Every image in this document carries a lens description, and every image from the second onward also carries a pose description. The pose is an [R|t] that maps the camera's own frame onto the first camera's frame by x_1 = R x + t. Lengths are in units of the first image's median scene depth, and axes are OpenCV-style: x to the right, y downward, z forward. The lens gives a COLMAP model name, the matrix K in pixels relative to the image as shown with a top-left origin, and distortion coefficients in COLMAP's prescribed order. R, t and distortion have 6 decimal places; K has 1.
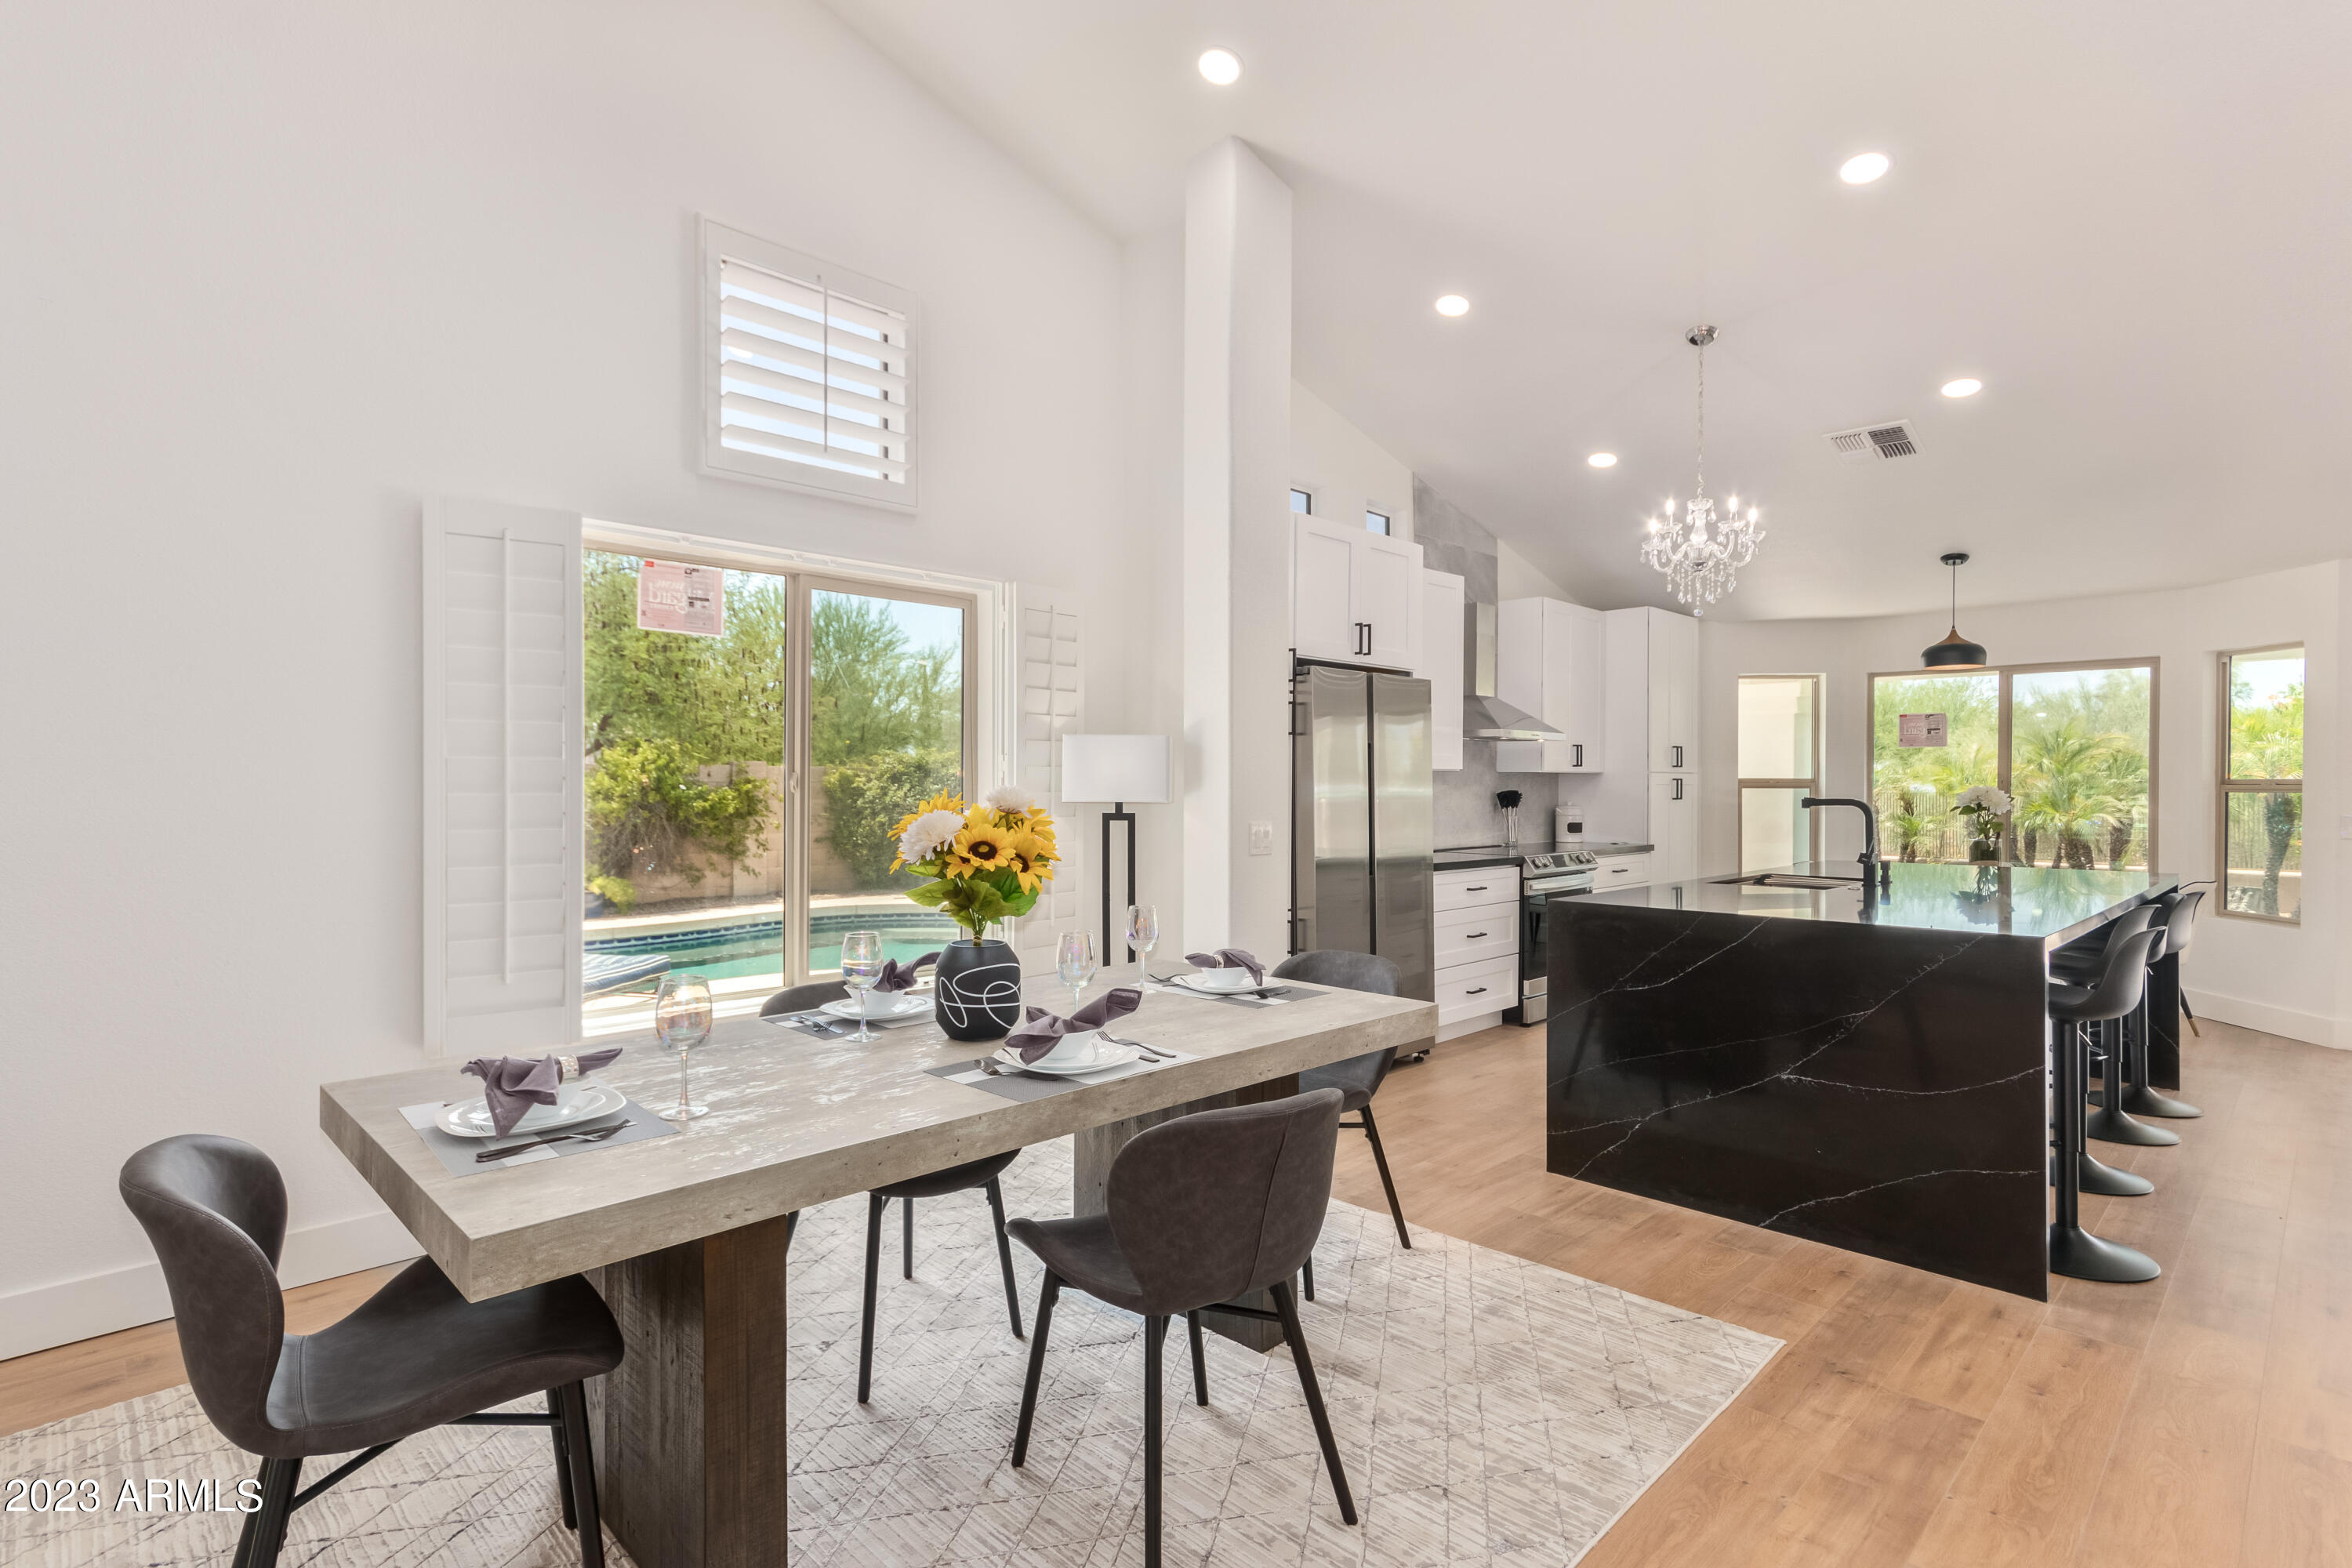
lens RADIAL K [[1136.3, 0, 1171.8], [0, 1136.3, 784.1], [0, 0, 1]] dist [0.000593, 0.001418]
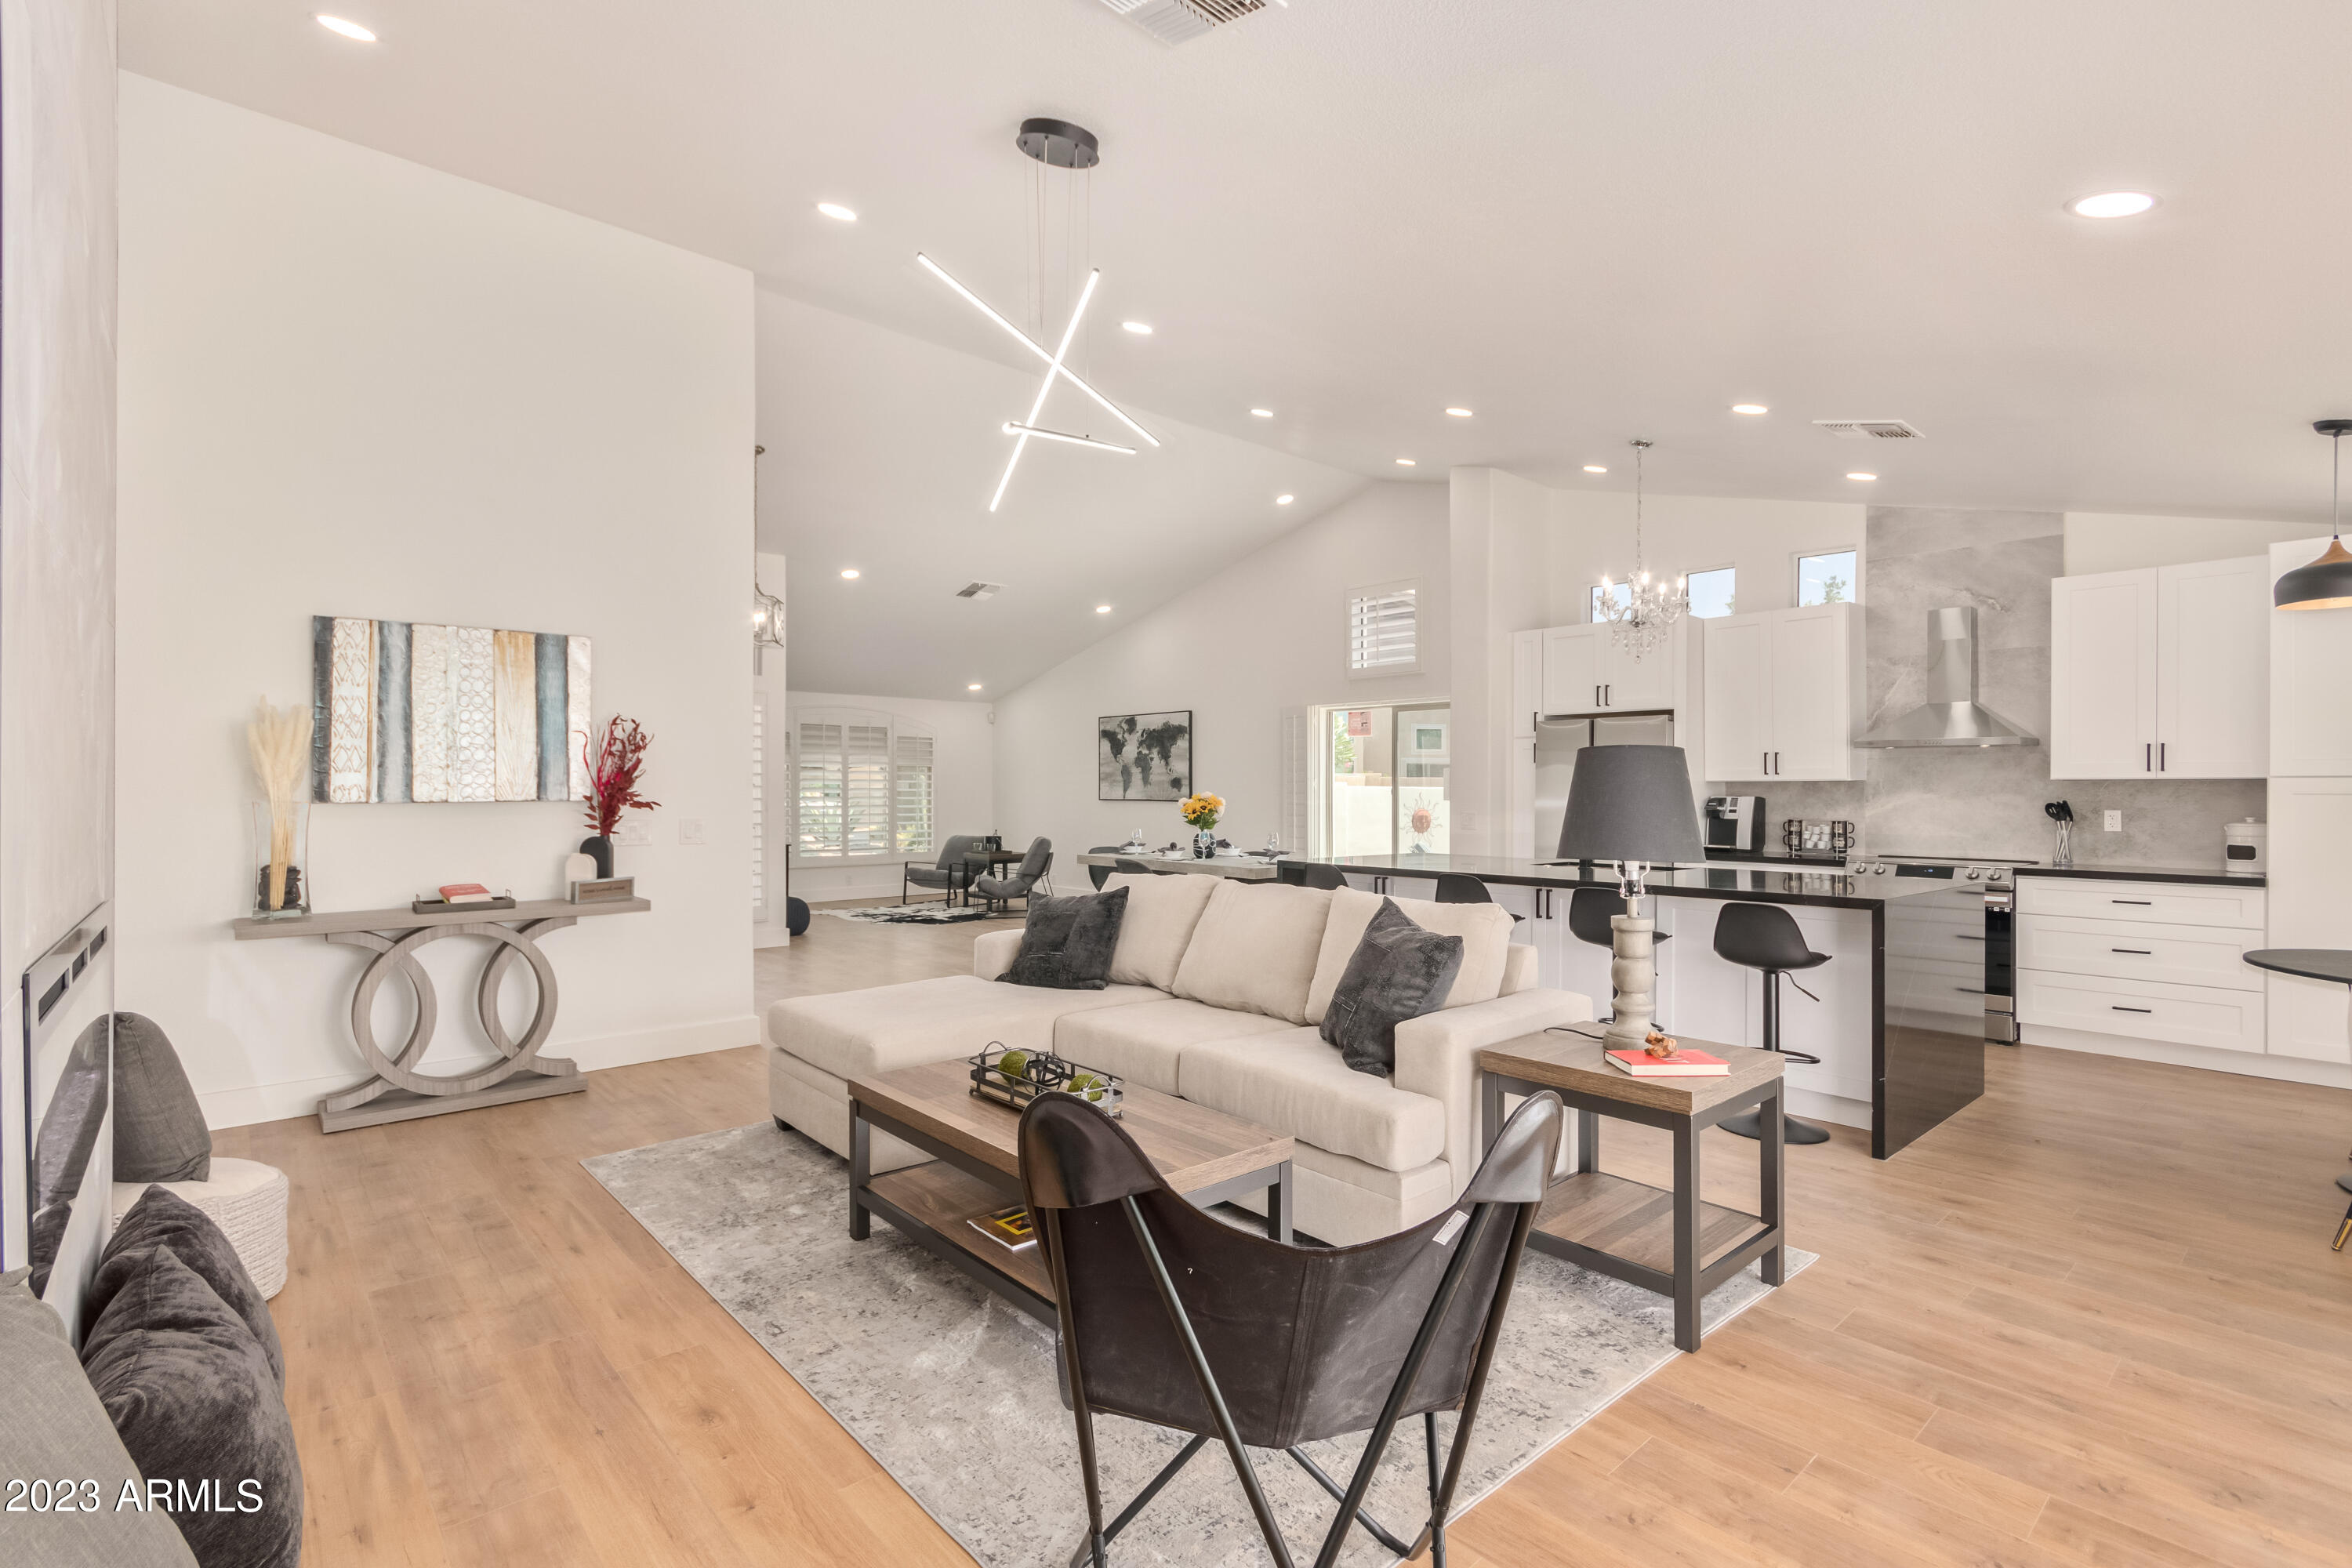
lens RADIAL K [[1081.5, 0, 1152.5], [0, 1081.5, 792.5], [0, 0, 1]] dist [0.005172, -0.000572]
pose [[-0.063498, -0.000343, -0.997982, 1.367789], [-0.004254, 0.999991, -0.000073, 0.002724], [0.997973, 0.004241, -0.063499, 0.416938]]
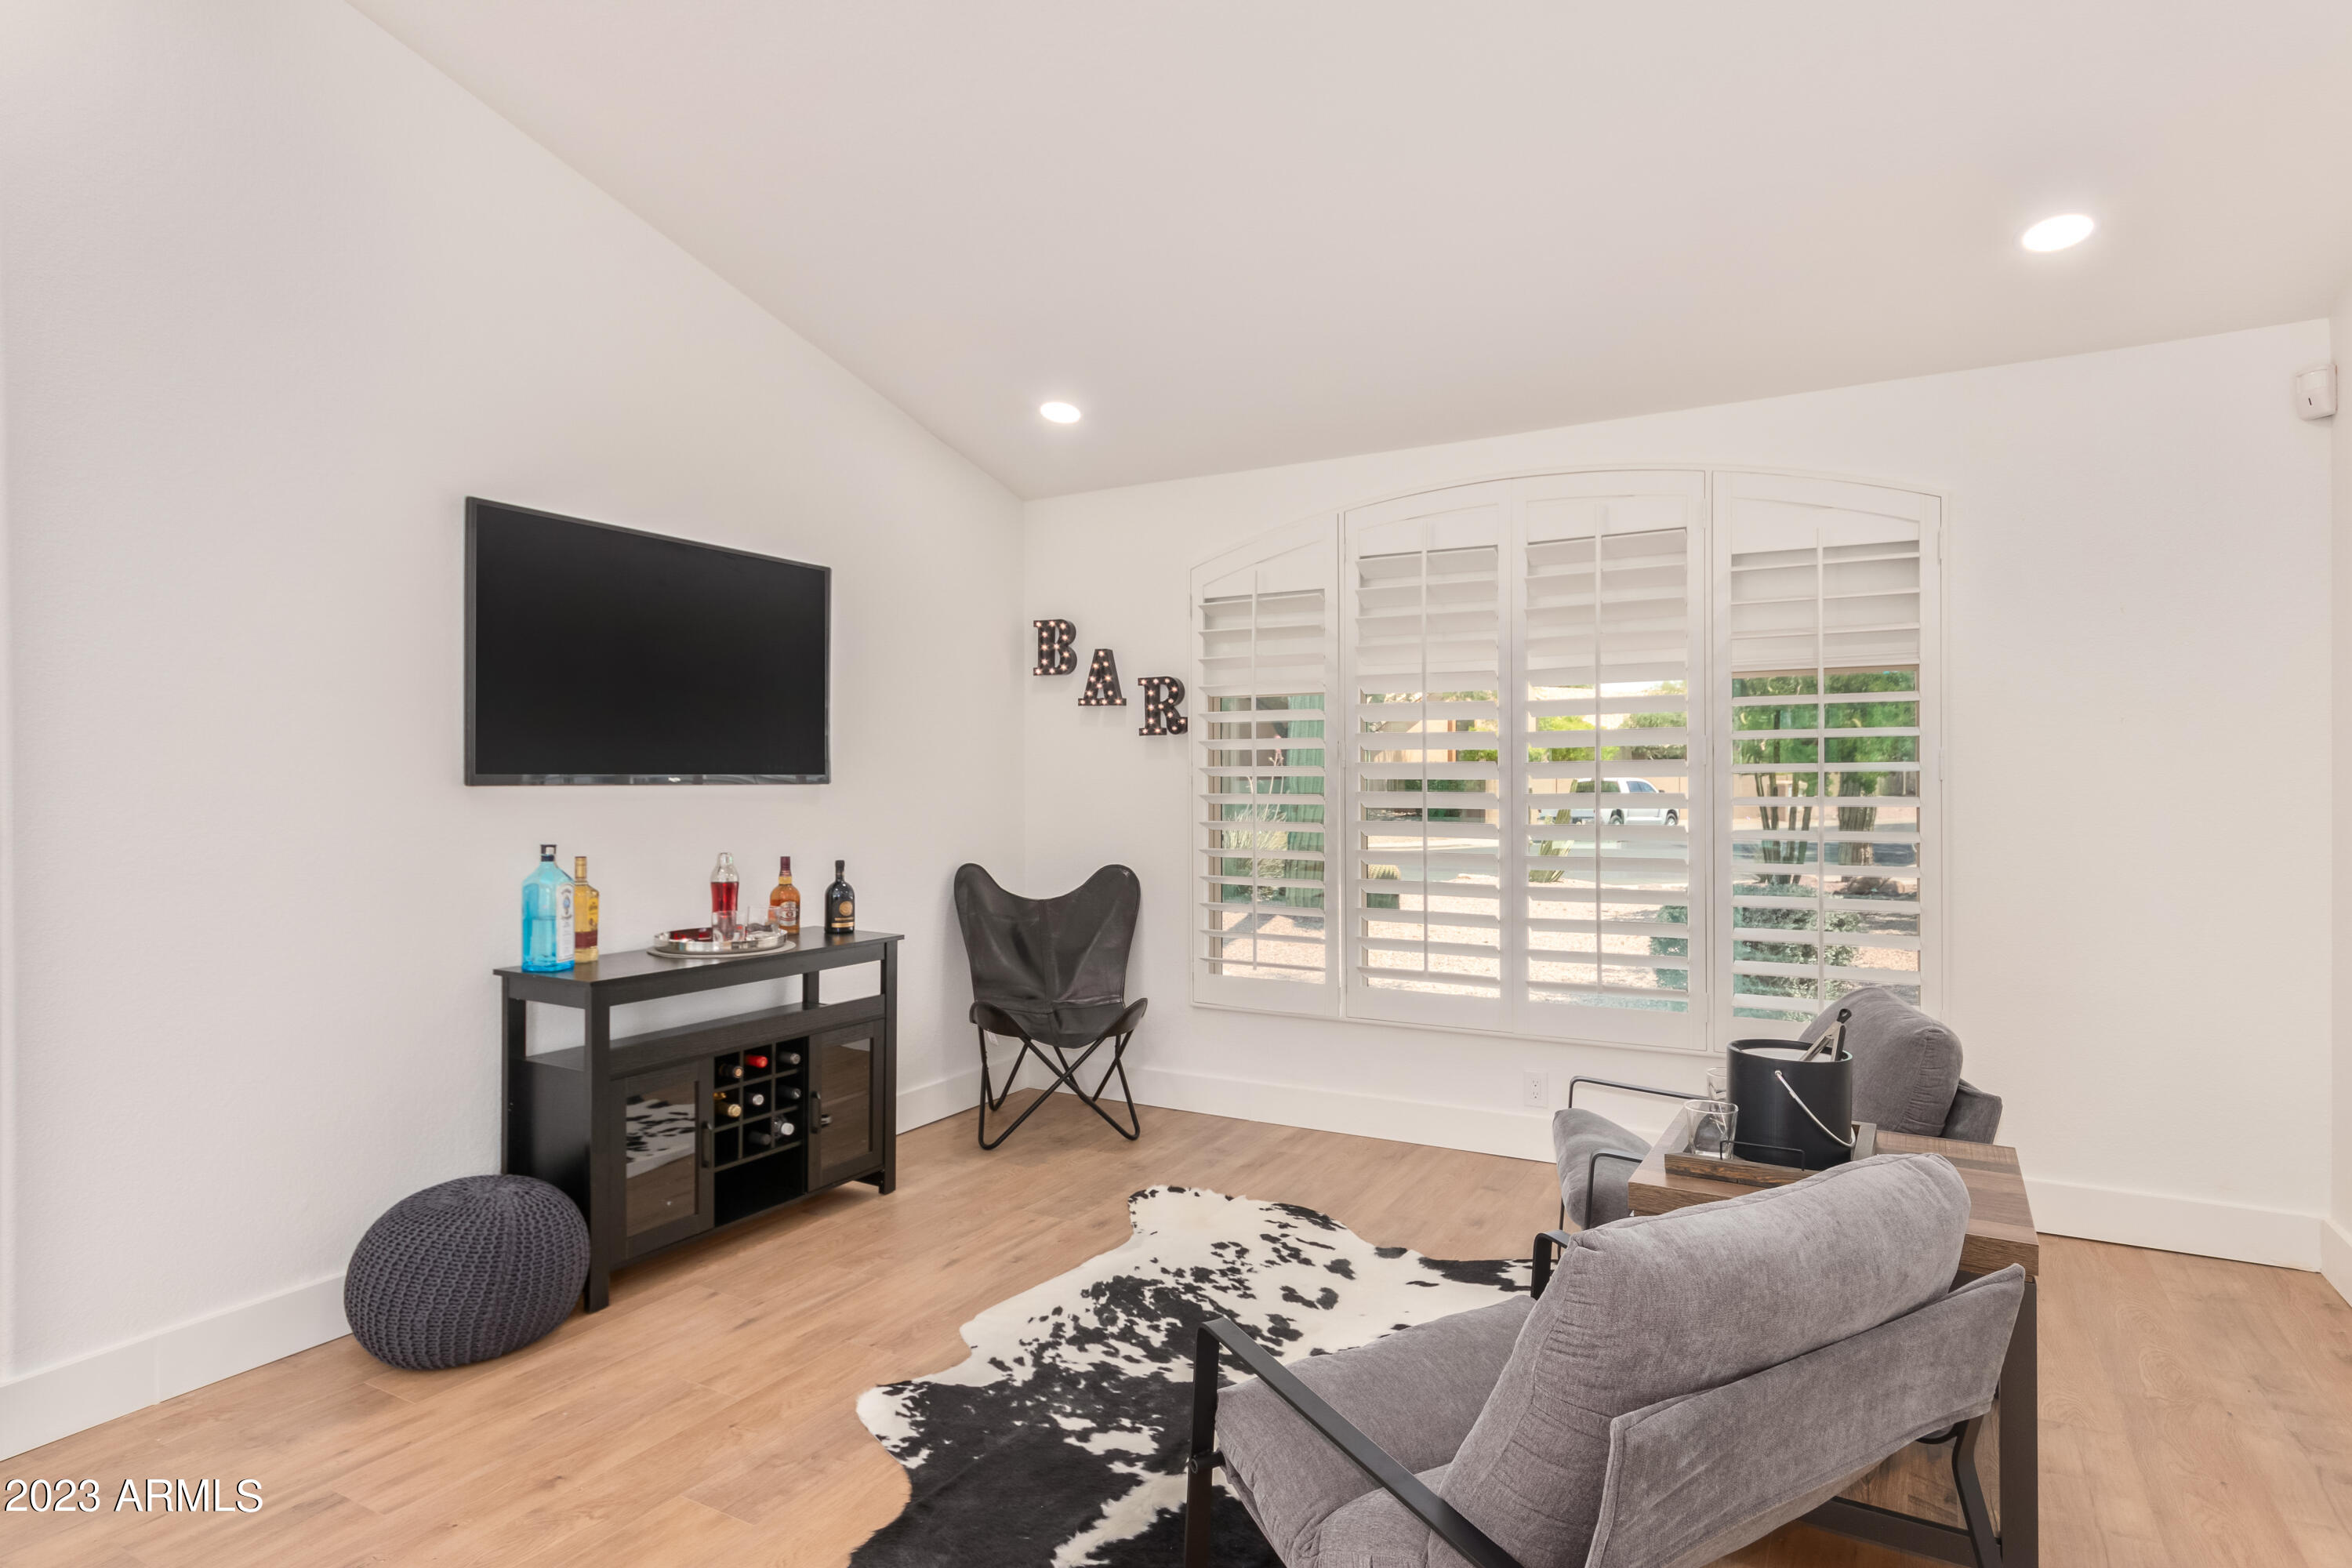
lens RADIAL K [[1259.0, 0, 1172.8], [0, 1259.0, 779.8], [0, 0, 1]] dist [0.003725, 0.003733]
pose [[-0.962334, 0.003804, -0.271843, -0.331741], [0.003493, 0.999993, 0.001629, 0.003407], [0.271847, 0.000618, -0.962340, 0.301037]]
